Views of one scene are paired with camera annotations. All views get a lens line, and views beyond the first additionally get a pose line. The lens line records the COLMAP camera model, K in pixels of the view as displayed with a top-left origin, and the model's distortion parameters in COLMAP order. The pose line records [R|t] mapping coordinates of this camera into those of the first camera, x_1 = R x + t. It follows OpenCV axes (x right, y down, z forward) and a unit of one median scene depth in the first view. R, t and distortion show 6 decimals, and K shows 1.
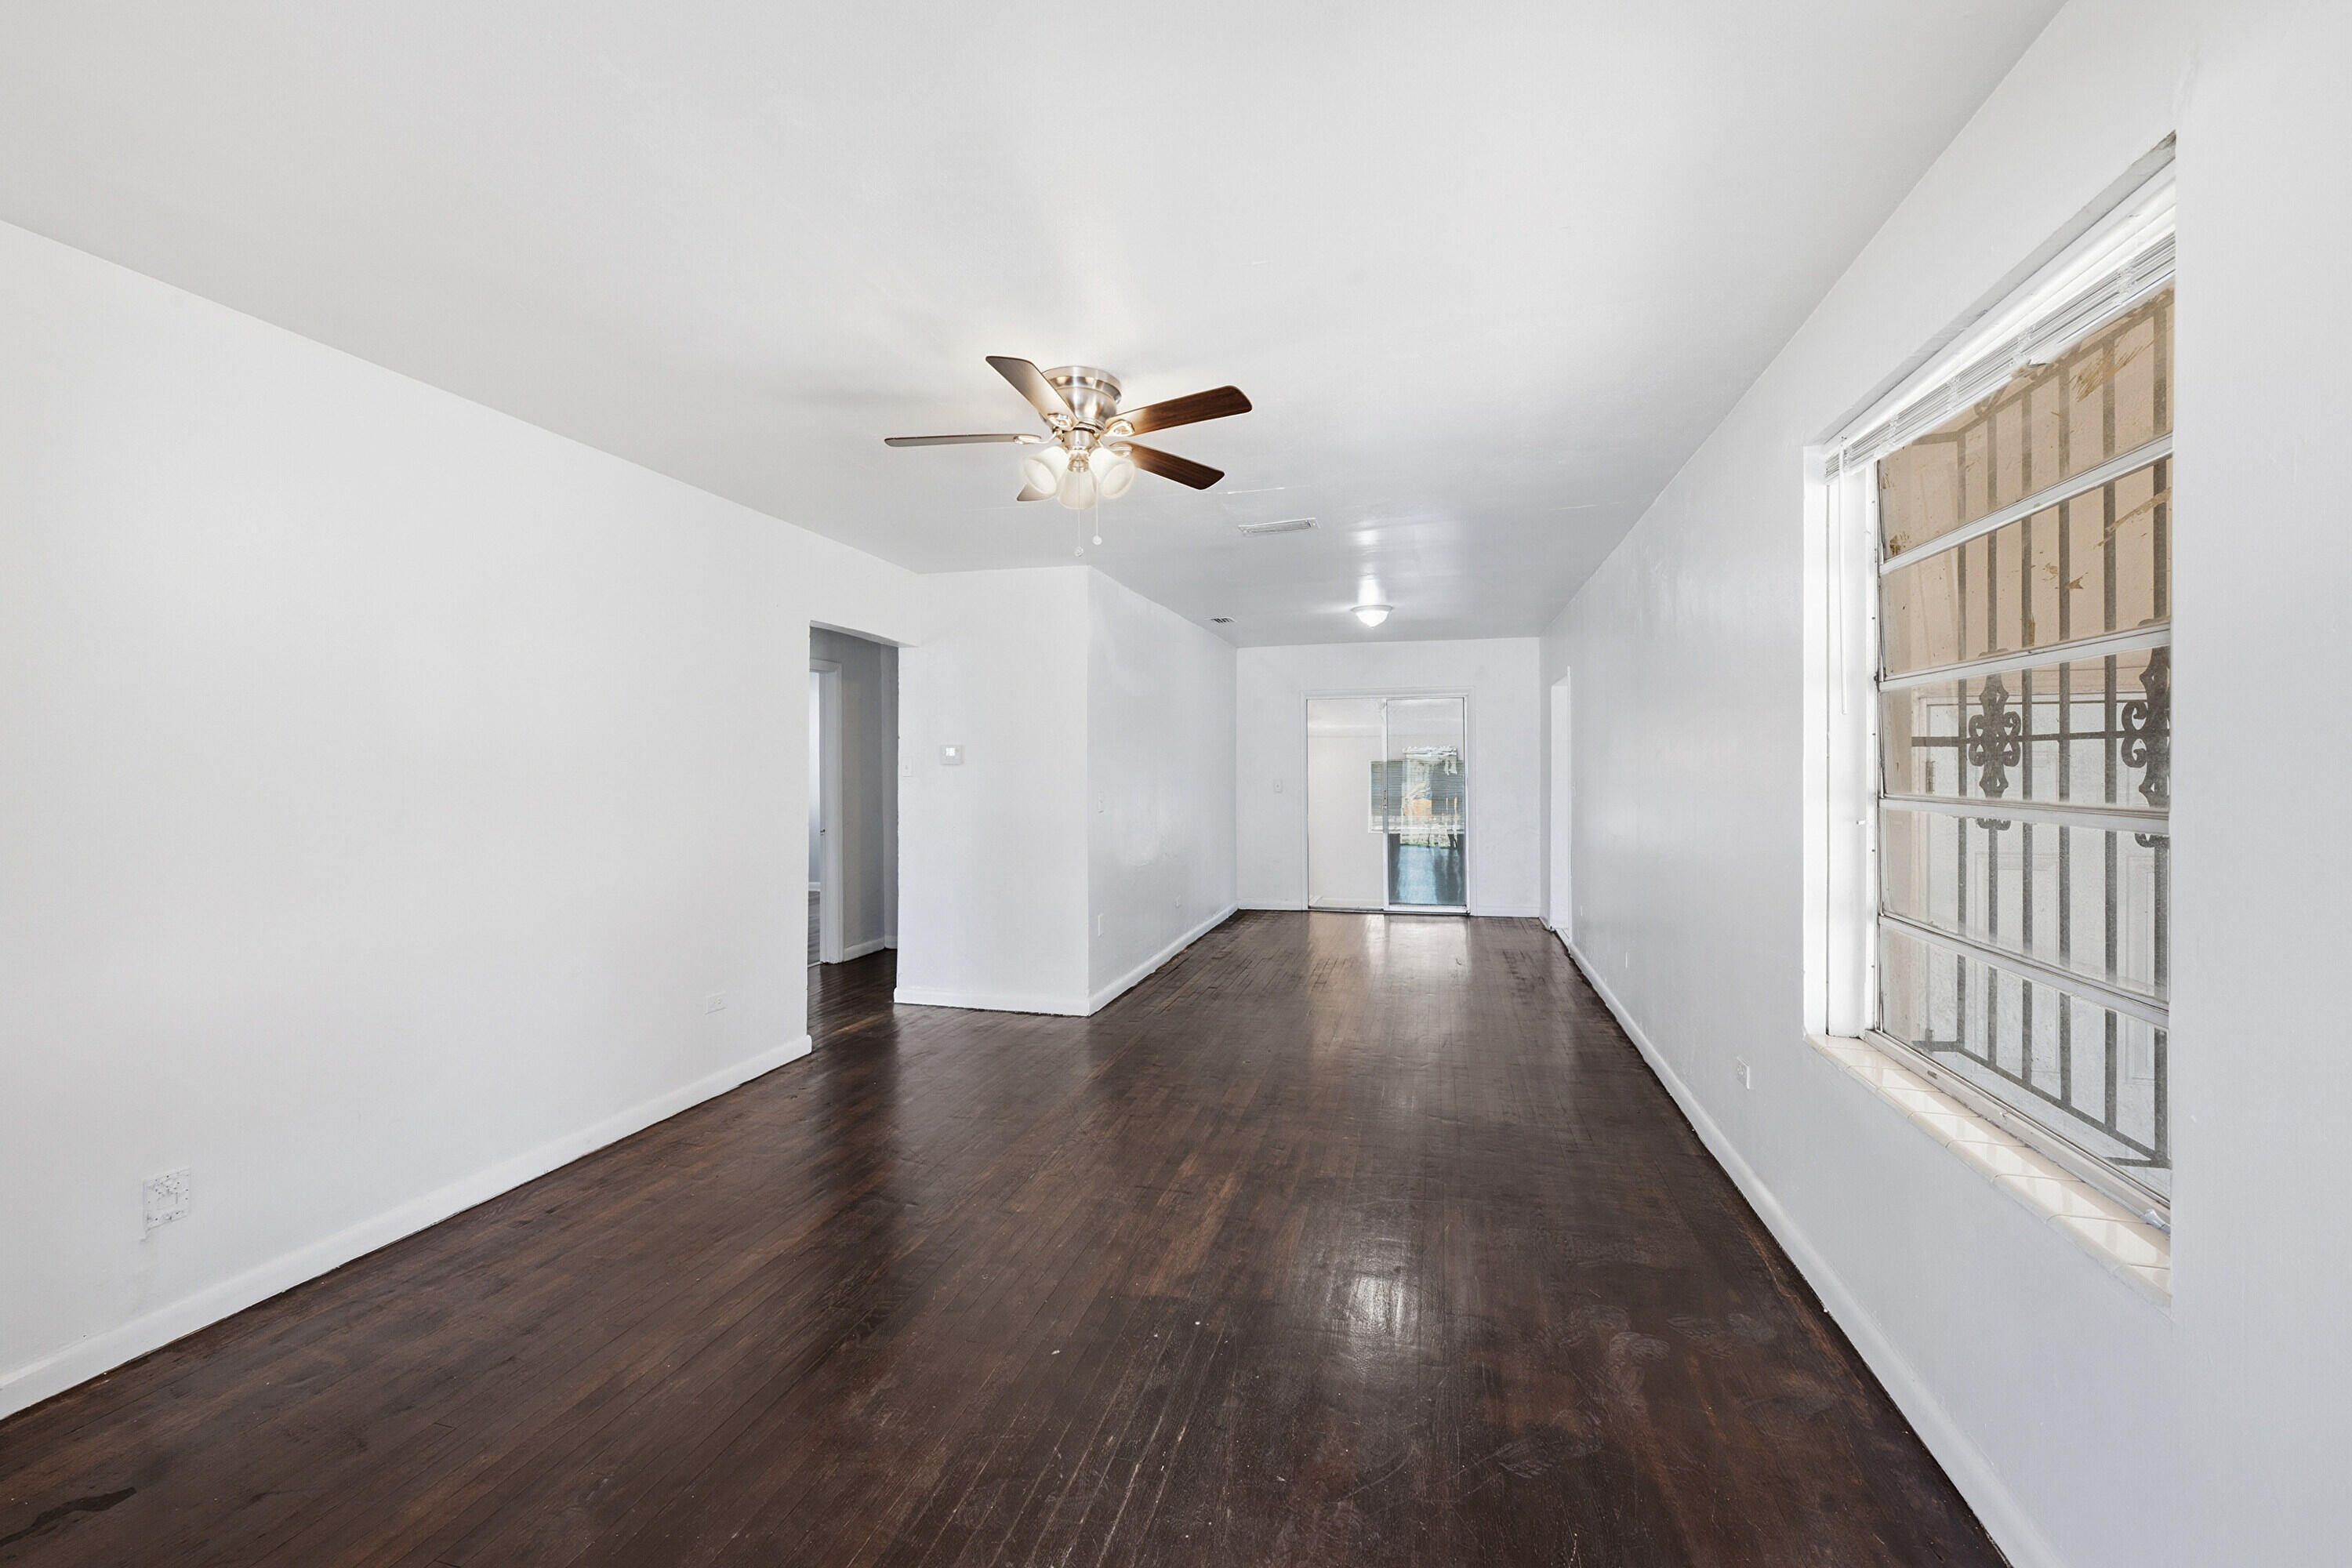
lens RADIAL K [[949.8, 0, 1163.3], [0, 949.8, 766.3], [0, 0, 1]] dist [-0.004026, -0.000226]
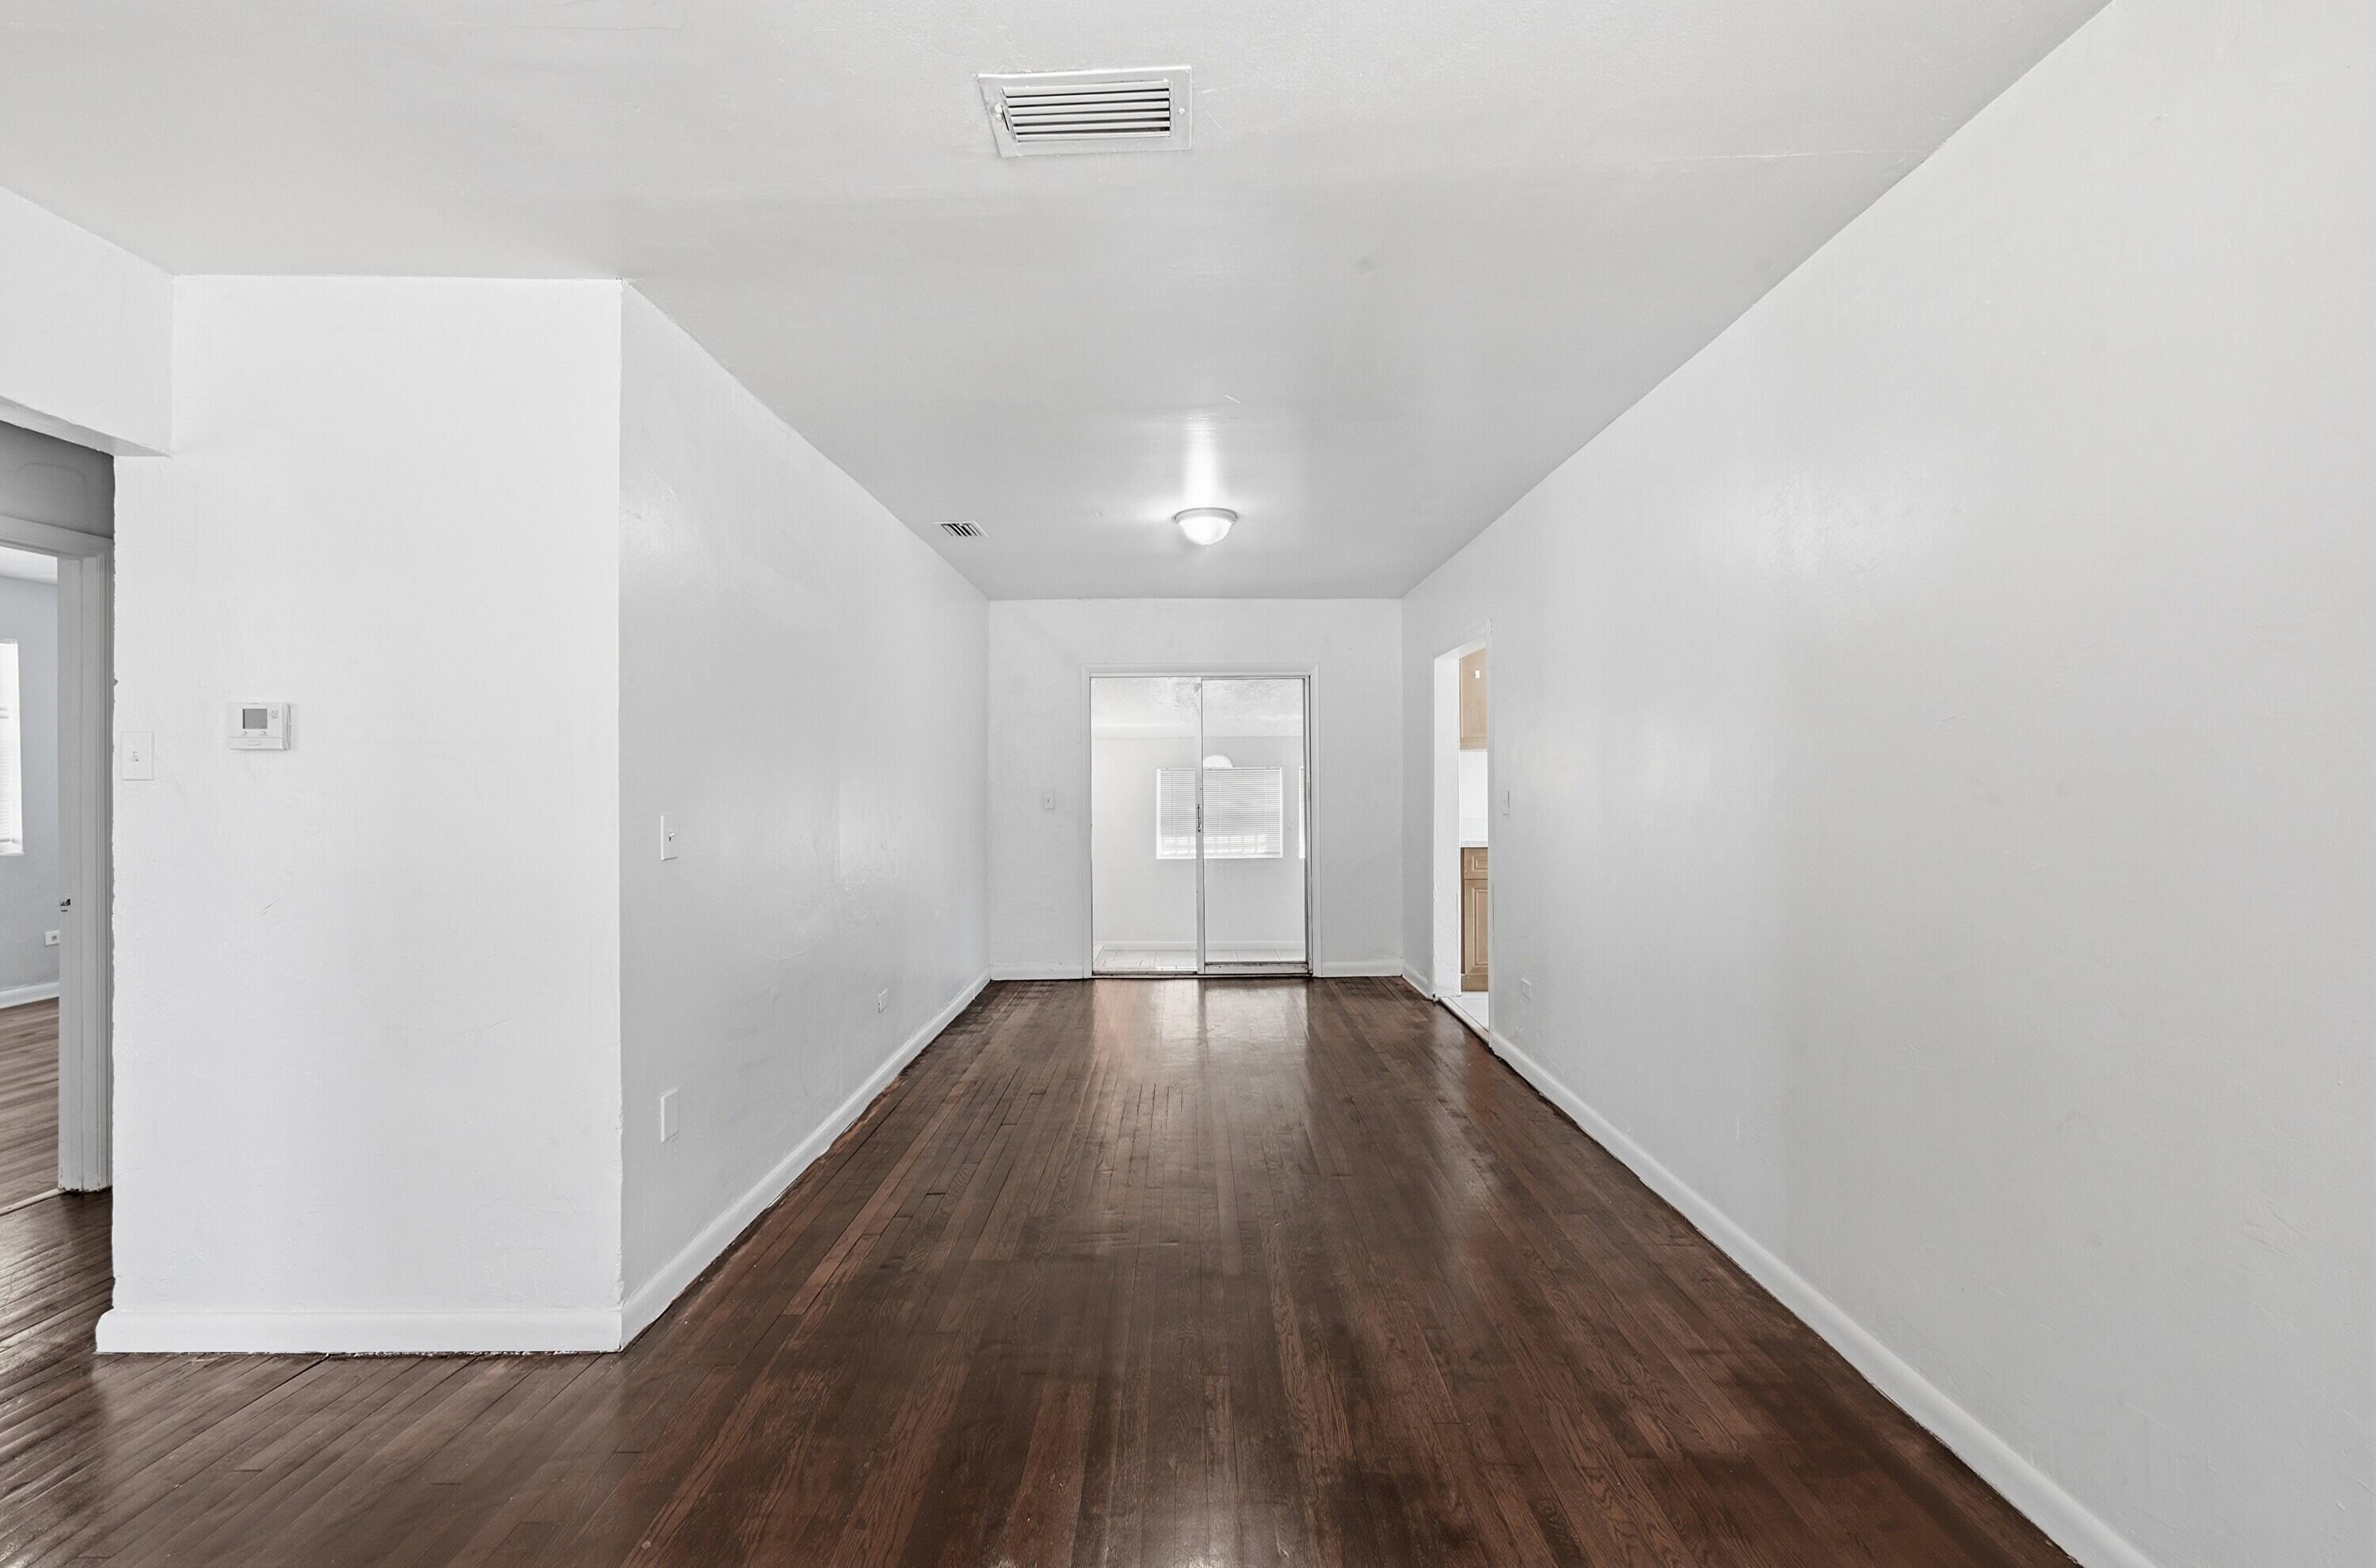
lens RADIAL K [[953.3, 0, 1179.2], [0, 953.3, 781.9], [0, 0, 1]] dist [0.001111, -0.000308]
pose [[0.964074, -0.000310, 0.265633, 0.063854], [0.000681, 0.999999, -0.001305, 0.018062], [-0.265632, 0.001440, 0.964073, 0.707281]]
